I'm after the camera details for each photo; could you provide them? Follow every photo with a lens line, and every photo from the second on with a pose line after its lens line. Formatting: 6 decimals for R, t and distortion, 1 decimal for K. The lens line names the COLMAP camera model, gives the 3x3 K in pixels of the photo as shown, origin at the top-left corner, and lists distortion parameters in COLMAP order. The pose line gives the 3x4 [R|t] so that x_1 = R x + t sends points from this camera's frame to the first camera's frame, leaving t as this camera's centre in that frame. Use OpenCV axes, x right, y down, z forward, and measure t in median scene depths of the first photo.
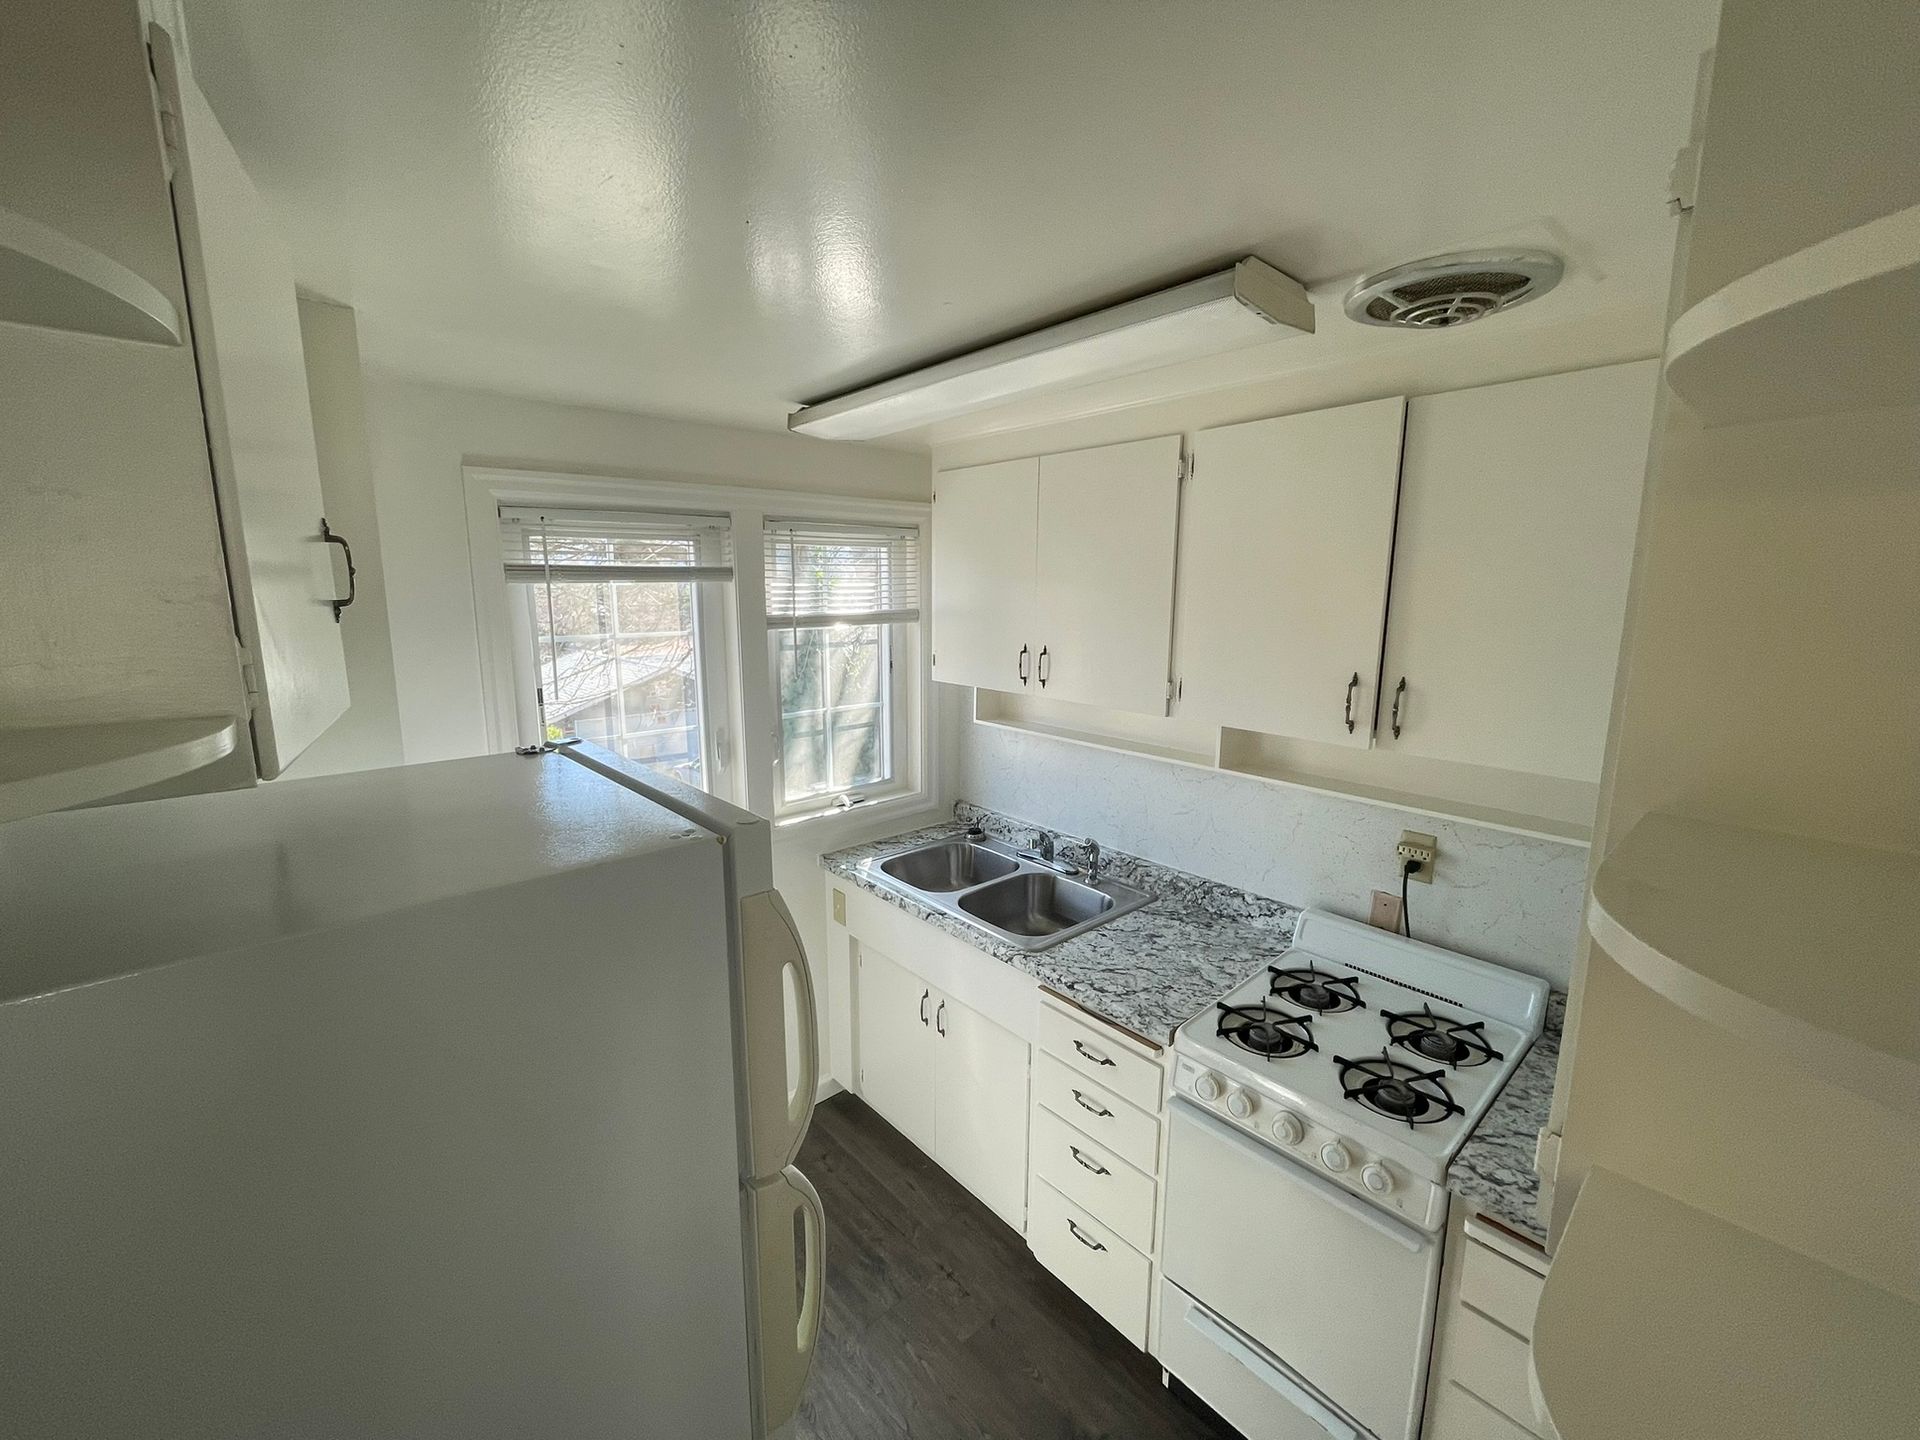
lens RADIAL K [[782.4, 0, 964.3], [0, 782.4, 715.2], [0, 0, 1]] dist [-0.006736, 0.001352]
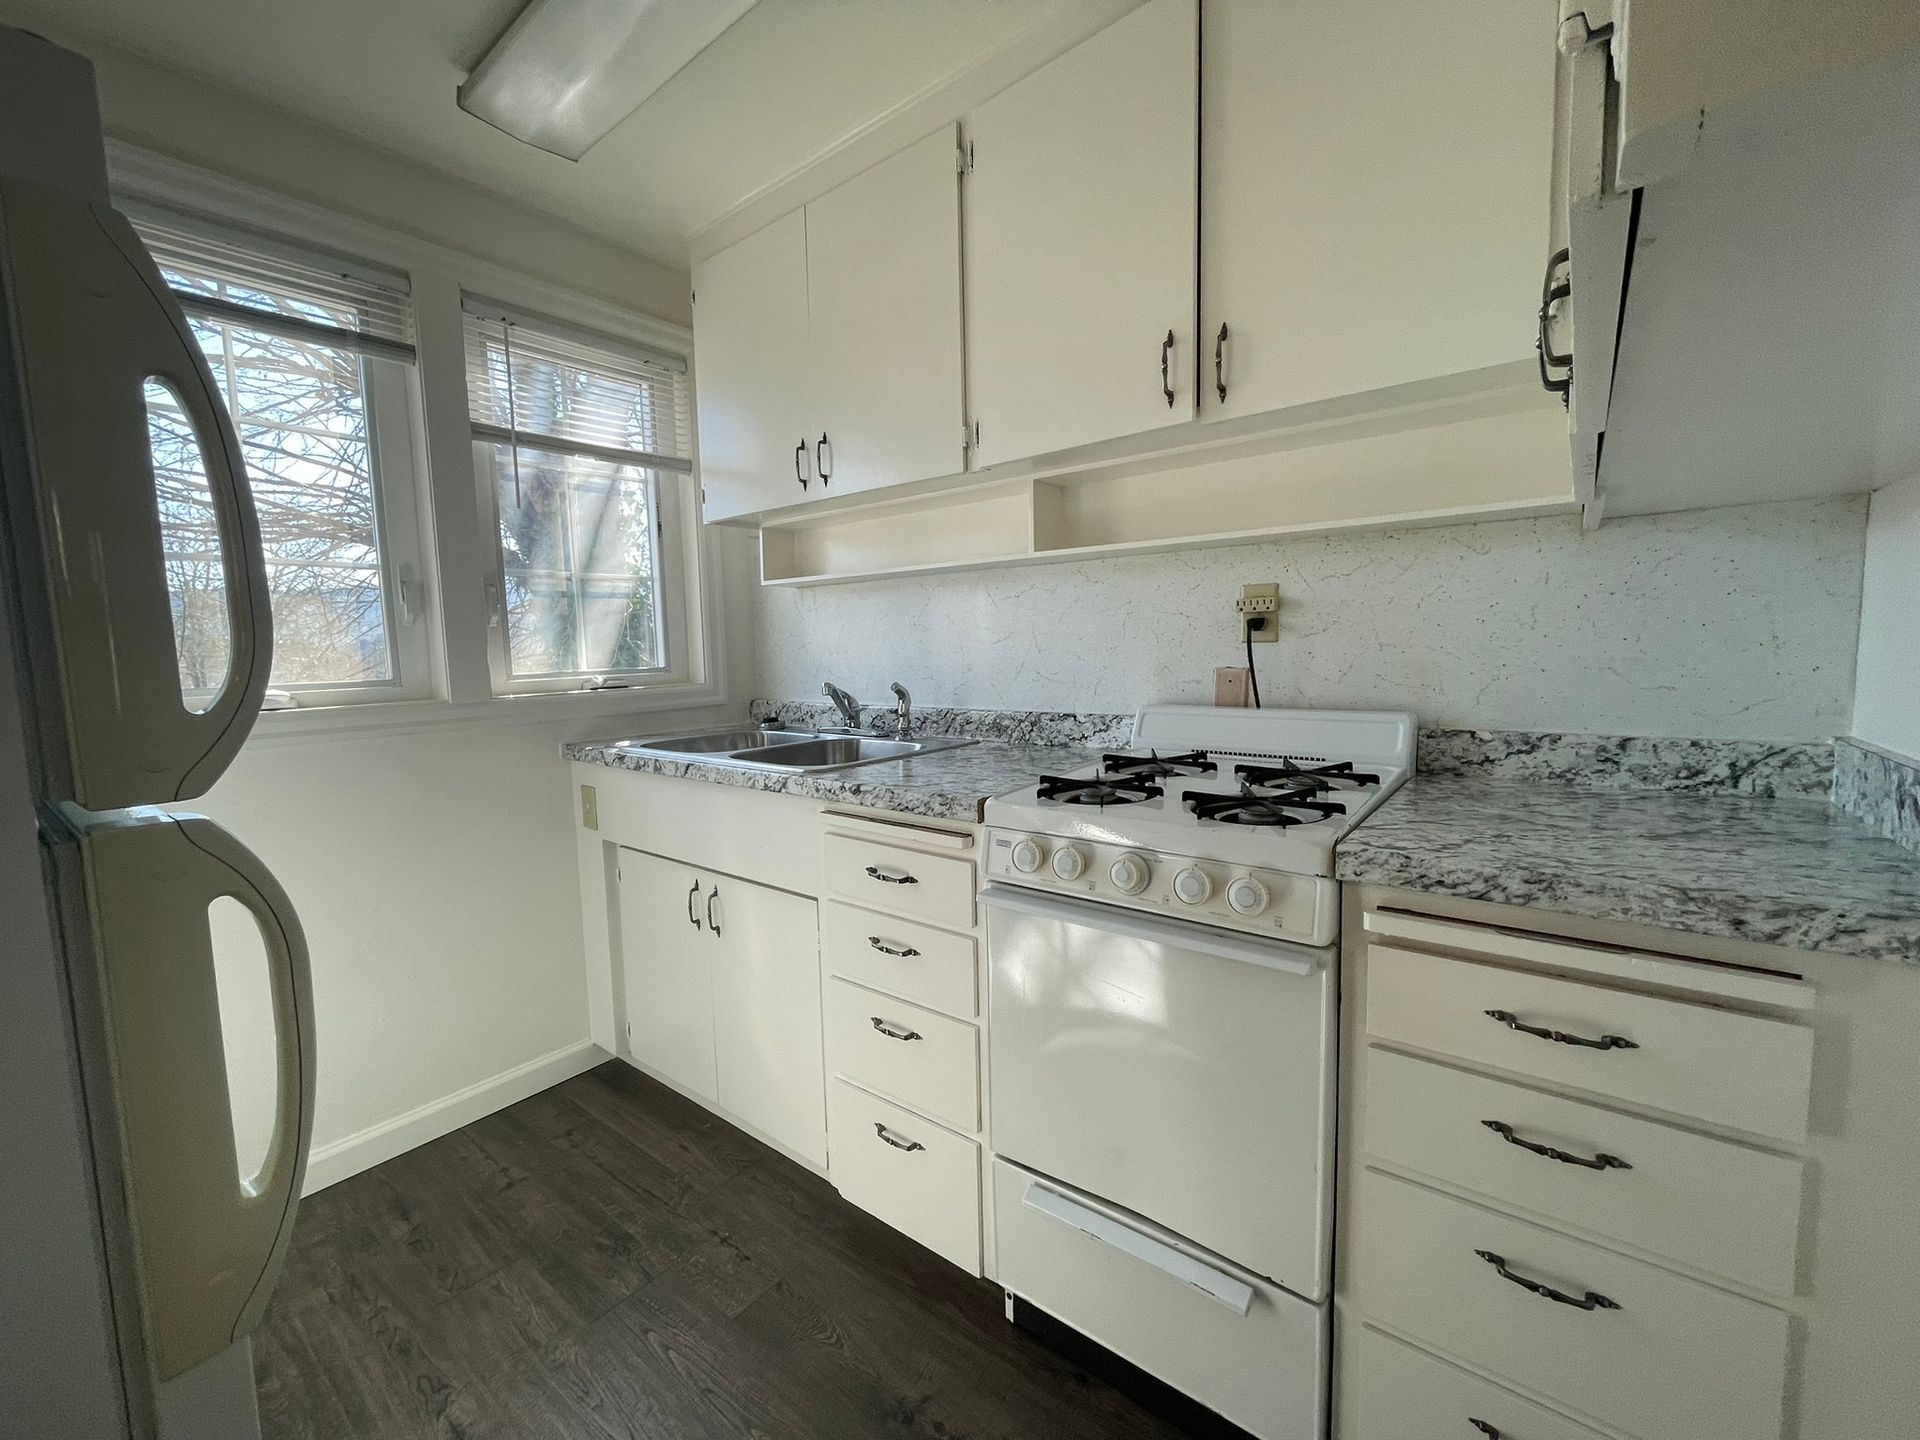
lens RADIAL K [[782.4, 0, 965.6], [0, 782.4, 711.9], [0, 0, 1]] dist [-0.006736, 0.001352]
pose [[0.982800, -0.044691, 0.179187, 0.105505], [0.058782, 0.995516, -0.074114, 0.326119], [-0.175071, 0.083372, 0.981019, 0.224559]]
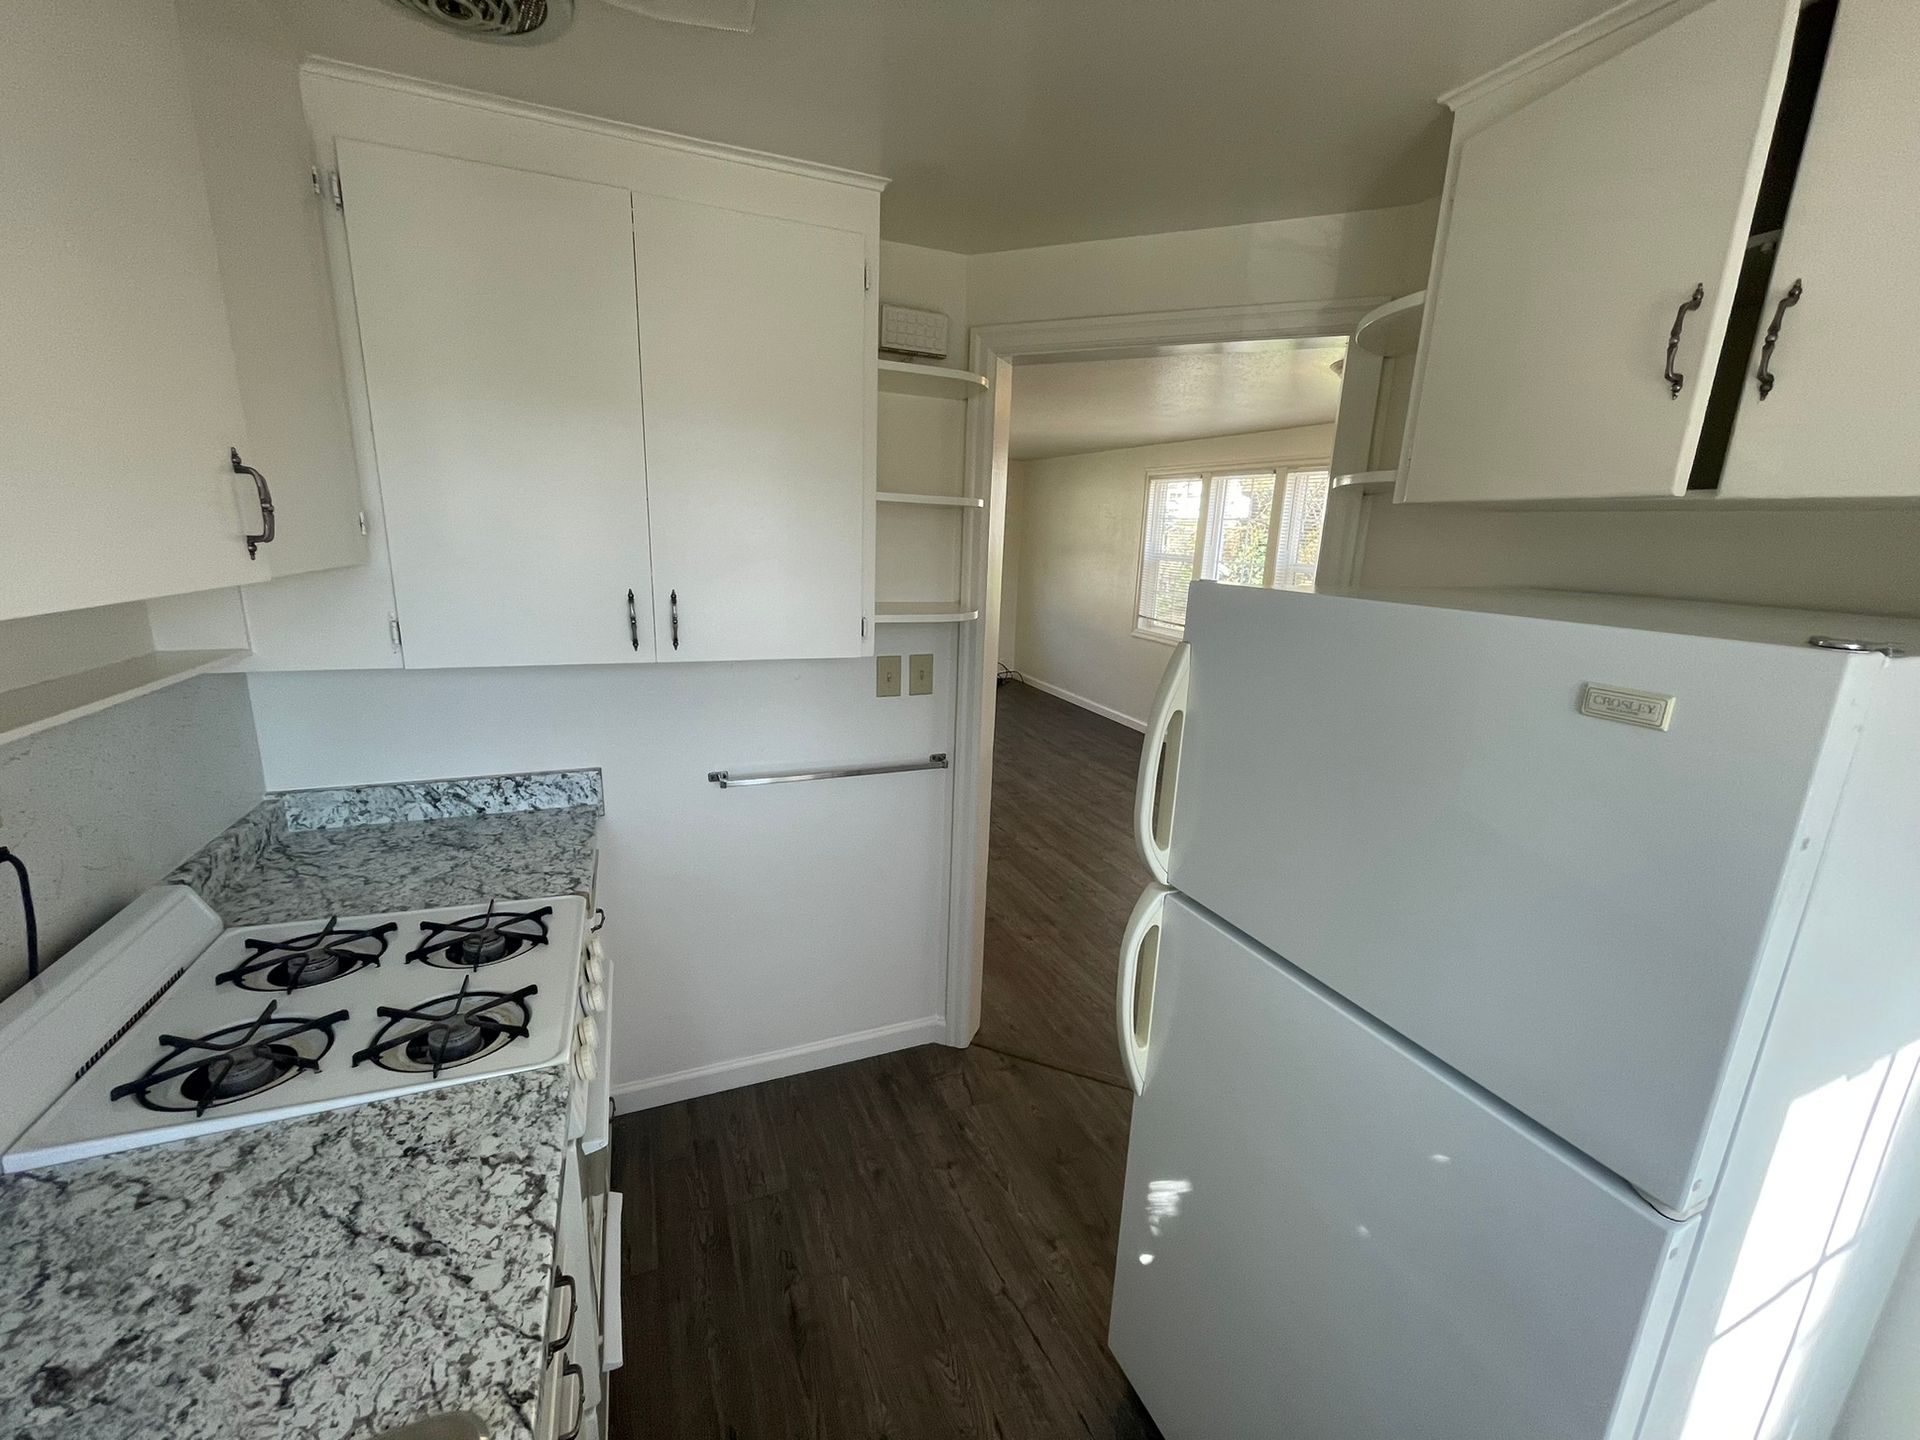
lens RADIAL K [[782.4, 0, 947.7], [0, 782.4, 720.4], [0, 0, 1]] dist [-0.006736, 0.001352]
pose [[-0.946140, -0.120127, 0.300648, -0.155618], [0.001807, 0.926644, 0.375936, -0.073066], [-0.323754, 0.356231, -0.876518, 1.176689]]
